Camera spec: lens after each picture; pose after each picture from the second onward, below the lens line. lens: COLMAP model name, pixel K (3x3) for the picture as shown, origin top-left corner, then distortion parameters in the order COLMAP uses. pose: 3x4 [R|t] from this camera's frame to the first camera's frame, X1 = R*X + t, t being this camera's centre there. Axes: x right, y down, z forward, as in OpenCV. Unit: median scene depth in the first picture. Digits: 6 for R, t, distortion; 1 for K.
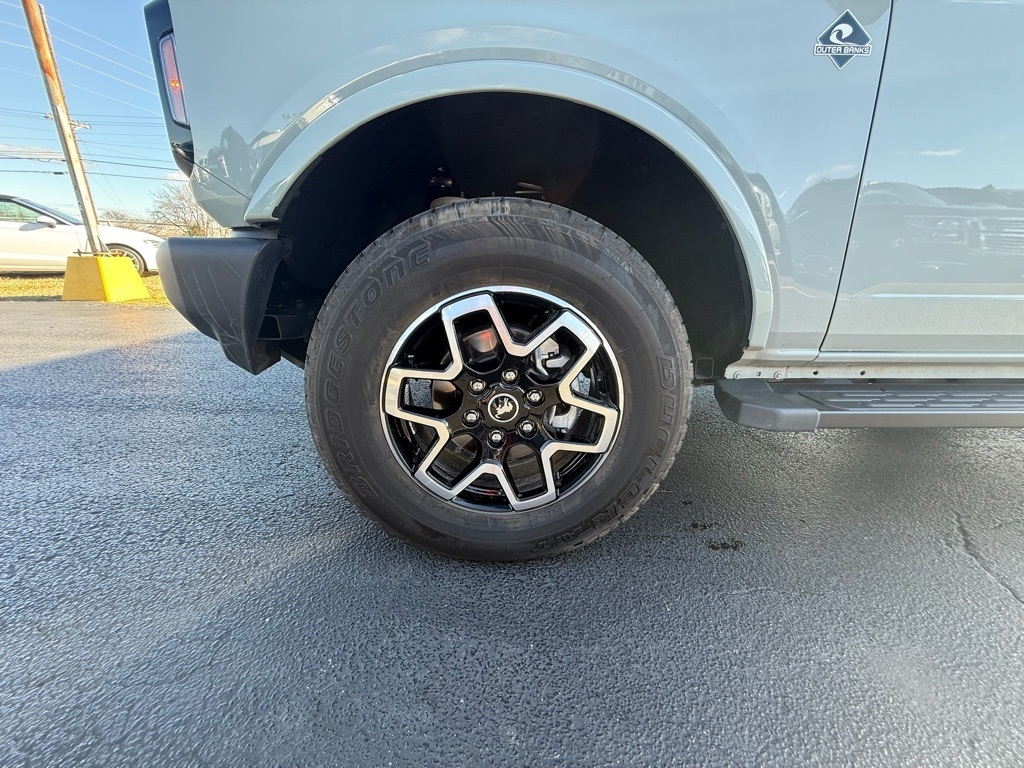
lens RADIAL K [[407.8, 0, 512.7], [0, 407.8, 385.7], [0, 0, 1]] dist [-0.001572, 0.000663]
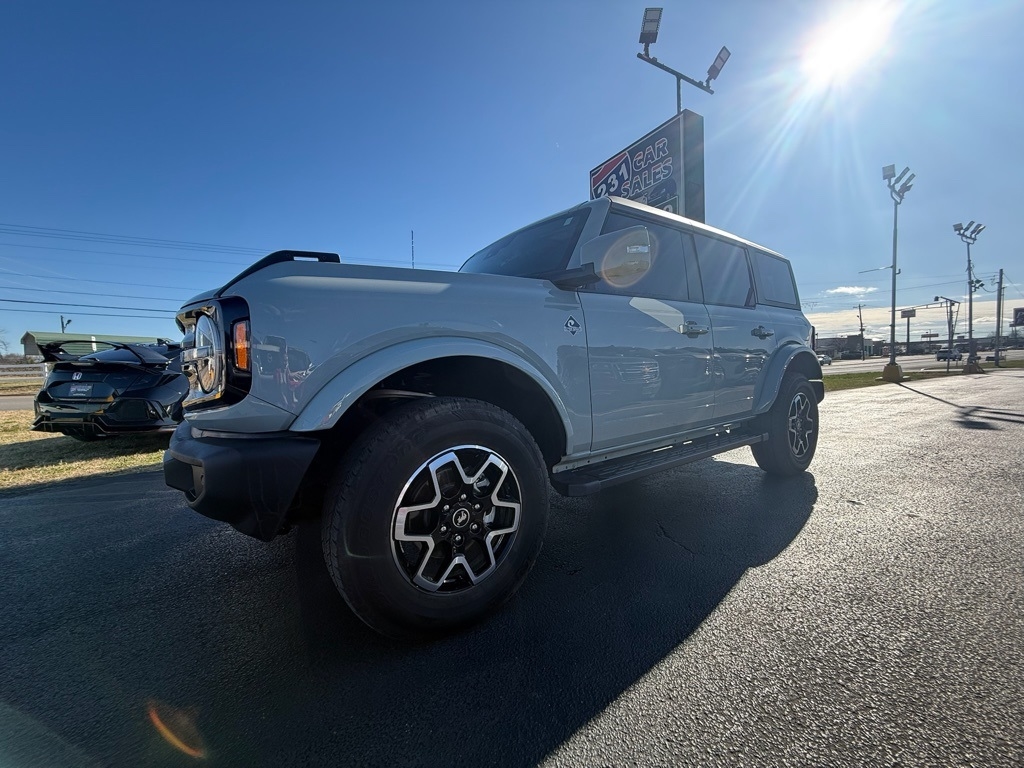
lens RADIAL K [[407.8, 0, 512.7], [0, 407.8, 385.7], [0, 0, 1]] dist [-0.001572, 0.000663]
pose [[0.832853, -0.071158, 0.548901, -0.724705], [0.215050, 0.955390, -0.202444, -0.077654], [-0.510009, 0.286648, 0.811002, -0.591574]]
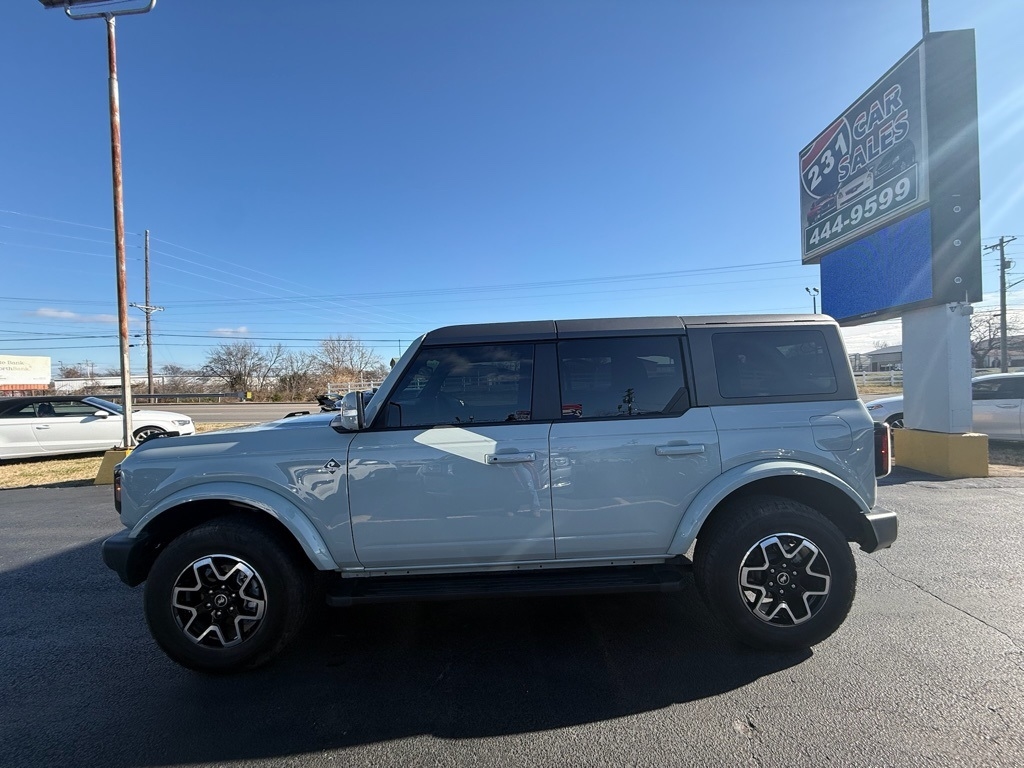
lens RADIAL K [[407.8, 0, 512.7], [0, 407.8, 385.7], [0, 0, 1]] dist [-0.001572, 0.000663]
pose [[0.997657, -0.053985, -0.042019, 1.989528], [0.039092, 0.953939, -0.297441, -0.400719], [0.056141, 0.295102, 0.953815, -1.719990]]
